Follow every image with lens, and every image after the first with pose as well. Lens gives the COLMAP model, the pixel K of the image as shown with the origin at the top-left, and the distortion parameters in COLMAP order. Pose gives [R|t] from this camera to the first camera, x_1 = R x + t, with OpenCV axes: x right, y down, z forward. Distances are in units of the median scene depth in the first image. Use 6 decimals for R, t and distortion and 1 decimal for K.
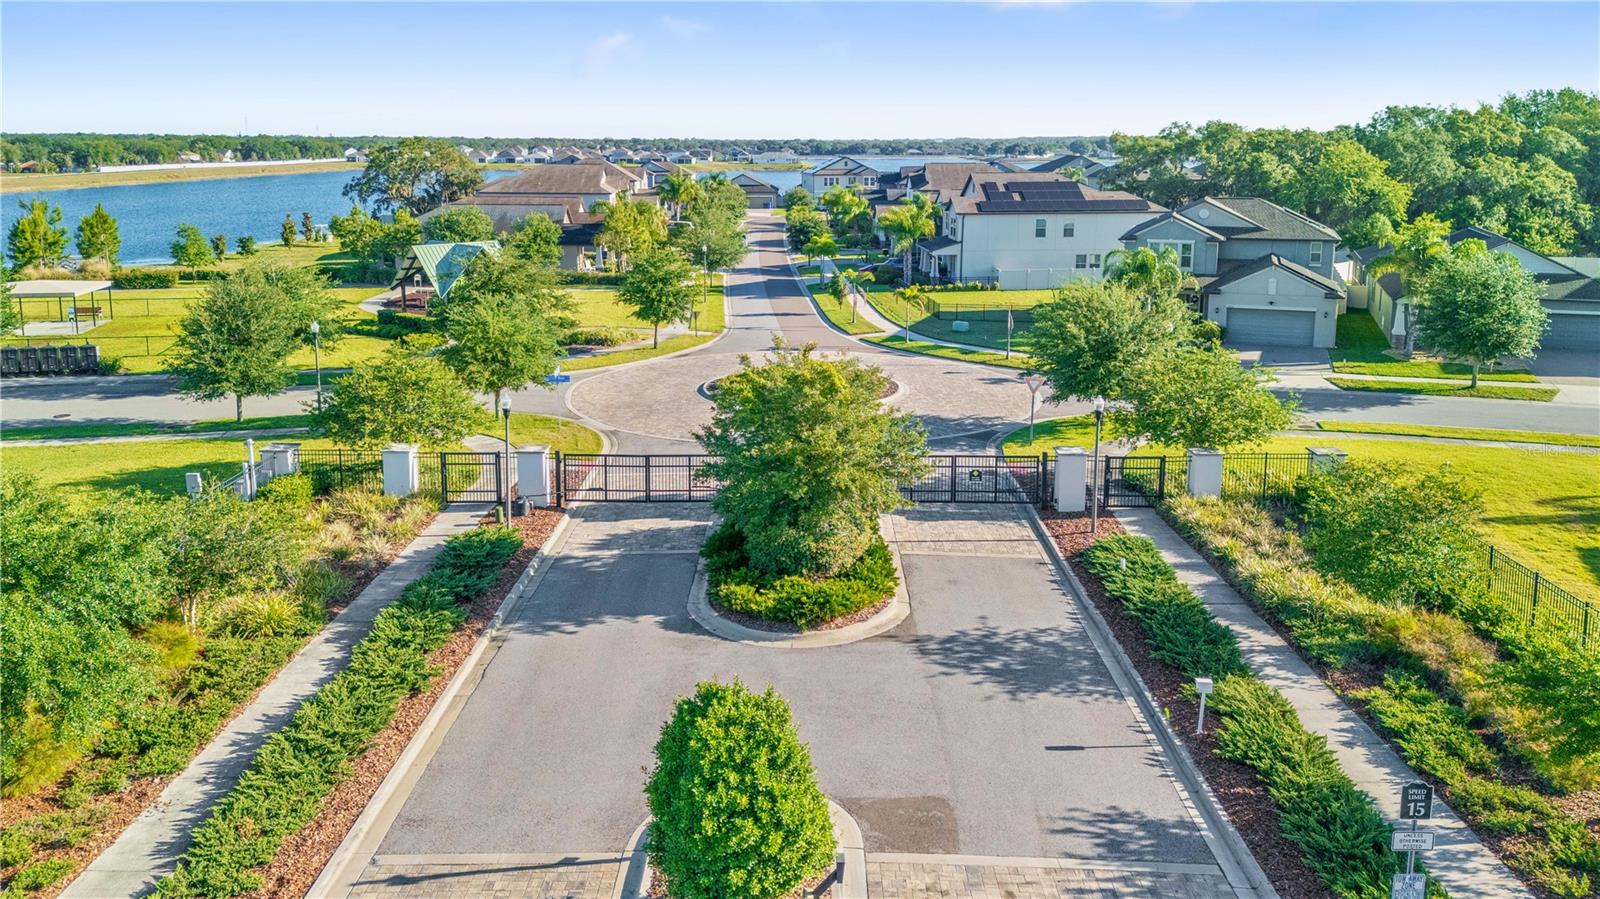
lens RADIAL K [[1186.0, 0, 804.9], [0, 1186.0, 443.6], [0, 0, 1]] dist [0.085775, -0.086343]
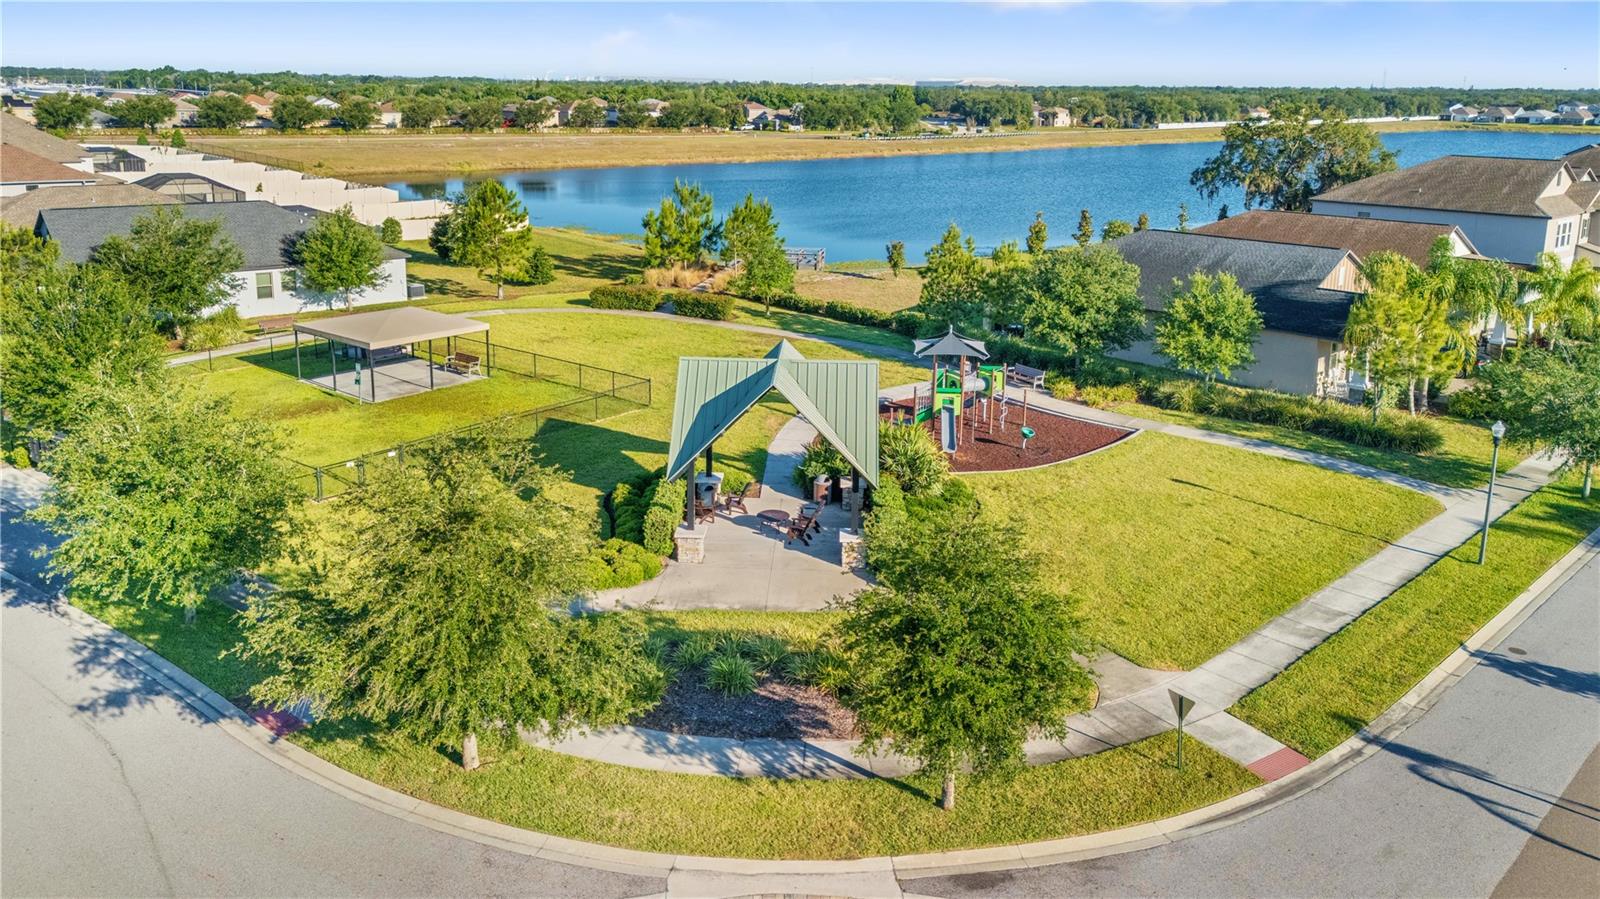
lens RADIAL K [[1186.0, 0, 795.3], [0, 1186.0, 443.3], [0, 0, 1]] dist [0.085775, -0.086343]
pose [[0.646140, 0.227121, -0.728642, 0.039875], [-0.200346, 0.971690, 0.125219, -0.126995], [0.736454, 0.065072, 0.673350, 0.447845]]
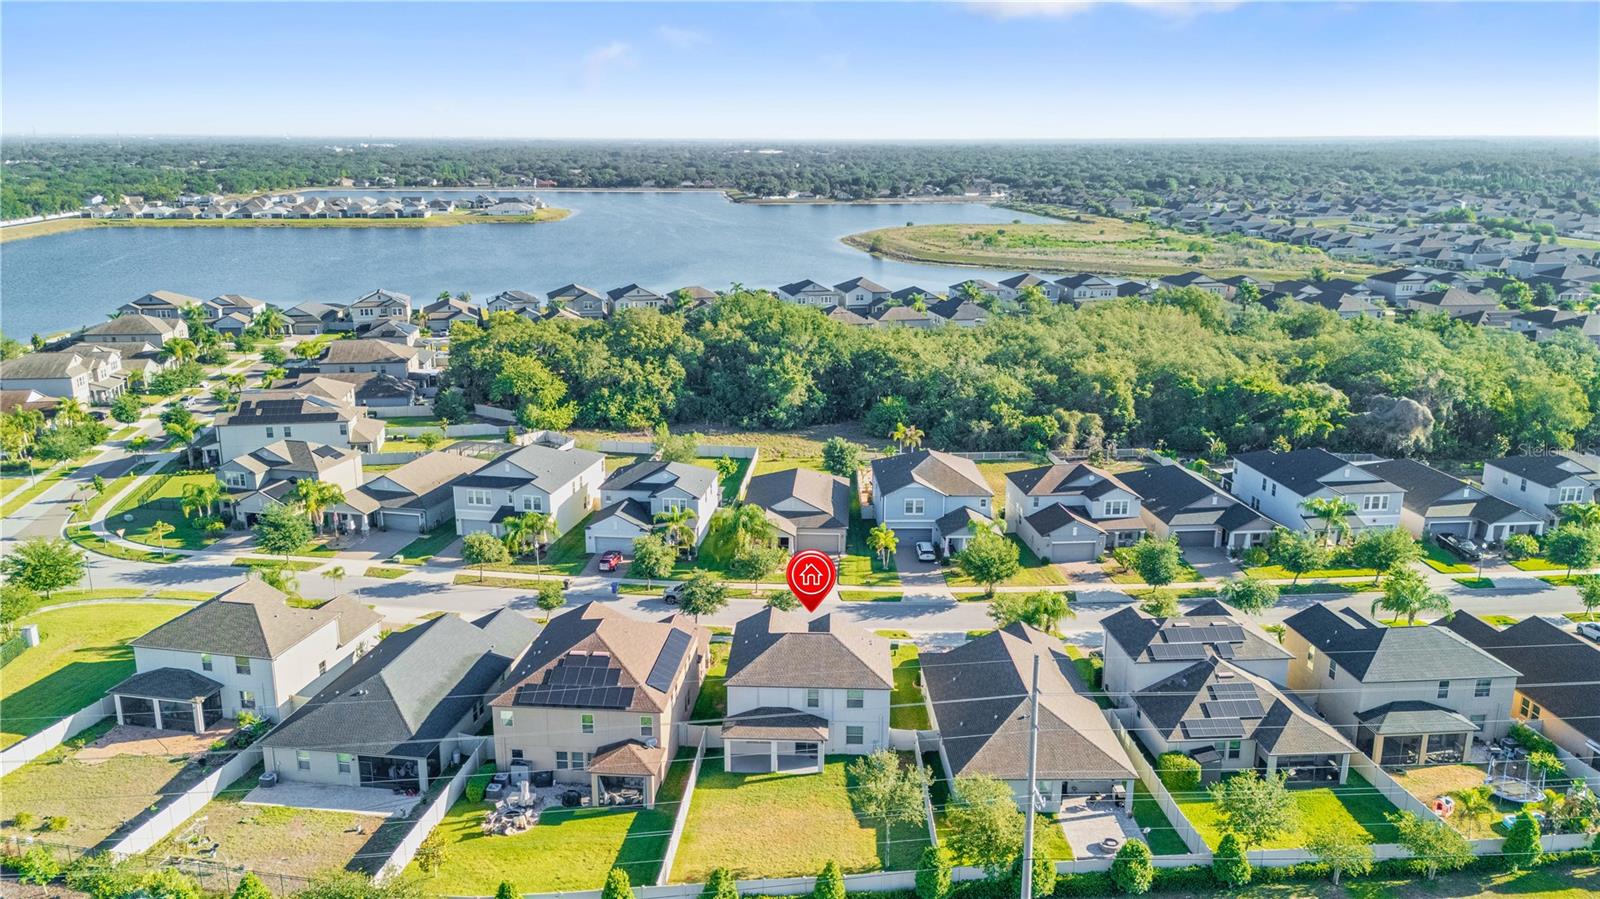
lens RADIAL K [[1186.0, 0, 803.3], [0, 1186.0, 446.5], [0, 0, 1]] dist [0.085775, -0.086343]
pose [[0.993156, -0.026721, 0.113700, 0.634661], [0.026317, 0.999641, 0.005055, -0.125401], [-0.113794, -0.002028, 0.993502, -0.654515]]
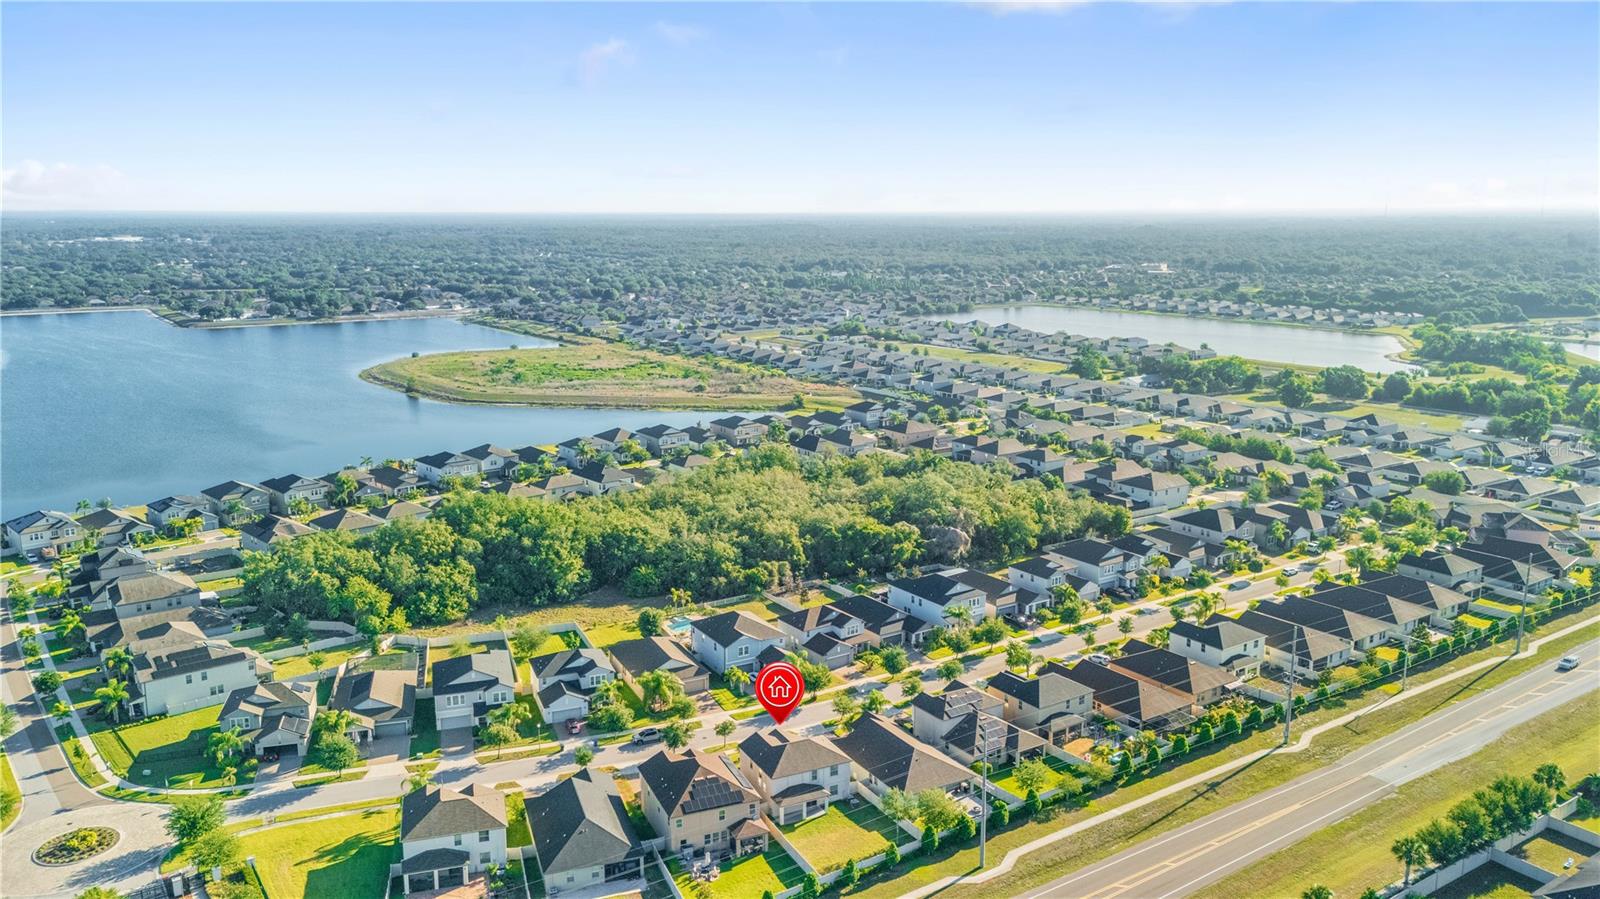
lens RADIAL K [[1186.0, 0, 796.8], [0, 1186.0, 441.6], [0, 0, 1]] dist [0.085775, -0.086343]
pose [[0.820085, -0.110603, 0.561452, -0.053172], [0.143961, 0.989464, -0.015357, -0.337211], [-0.553838, 0.093422, 0.827367, -1.108448]]
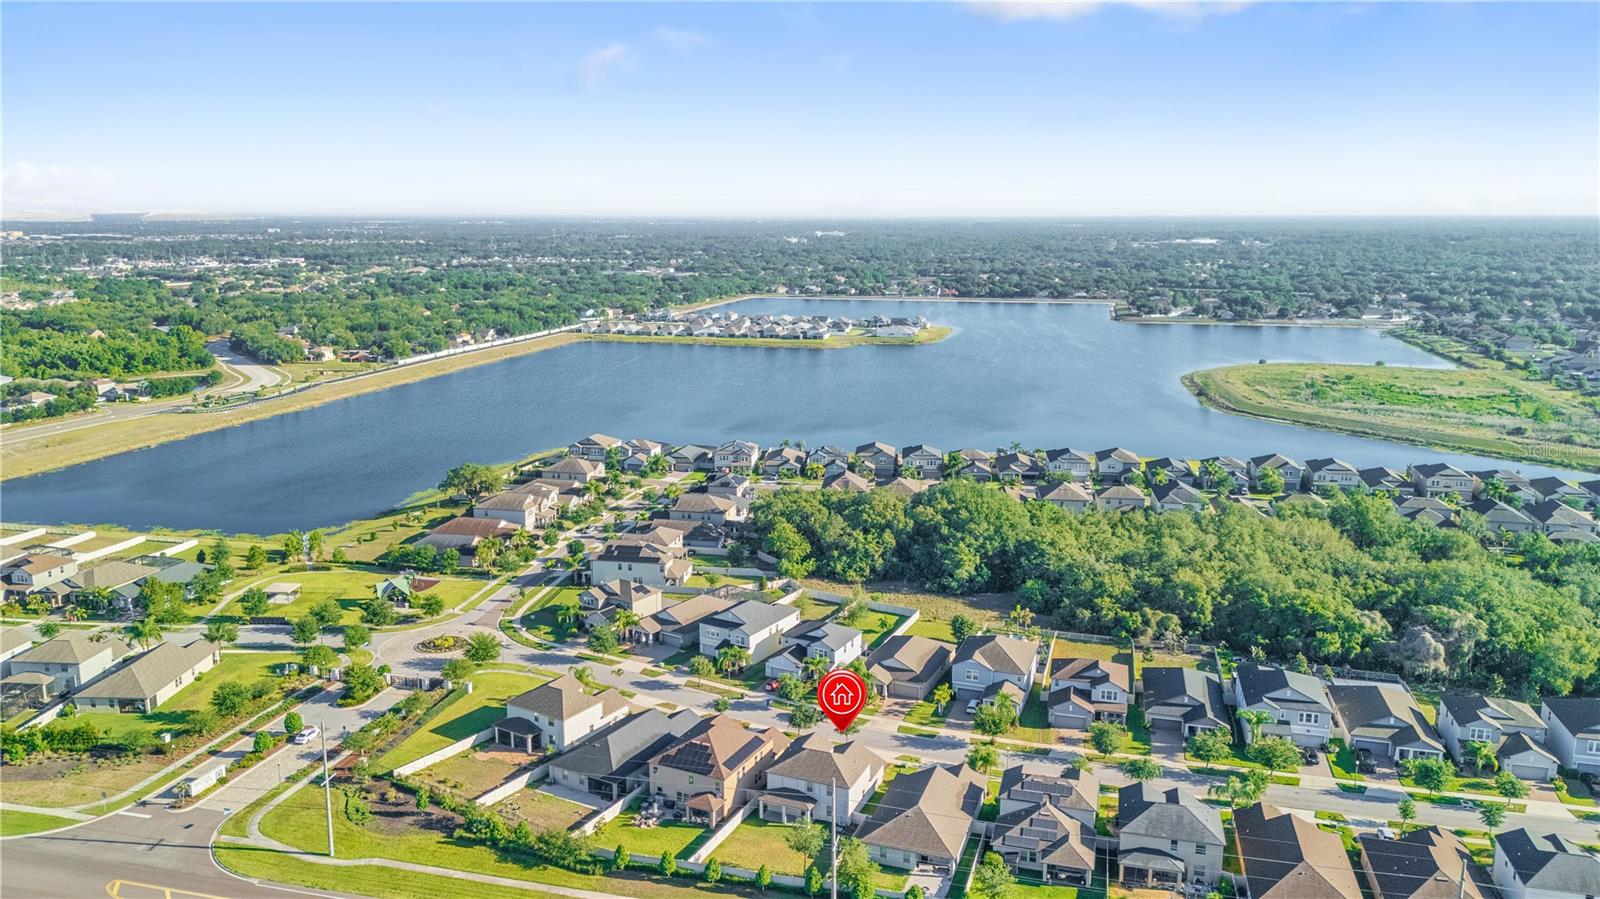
lens RADIAL K [[1186.0, 0, 803.6], [0, 1186.0, 442.3], [0, 0, 1]] dist [0.085775, -0.086343]
pose [[0.970891, 0.048387, -0.234585, 1.026299], [-0.062696, 0.996575, -0.053922, -0.288090], [0.231172, 0.067060, 0.970599, -1.291509]]
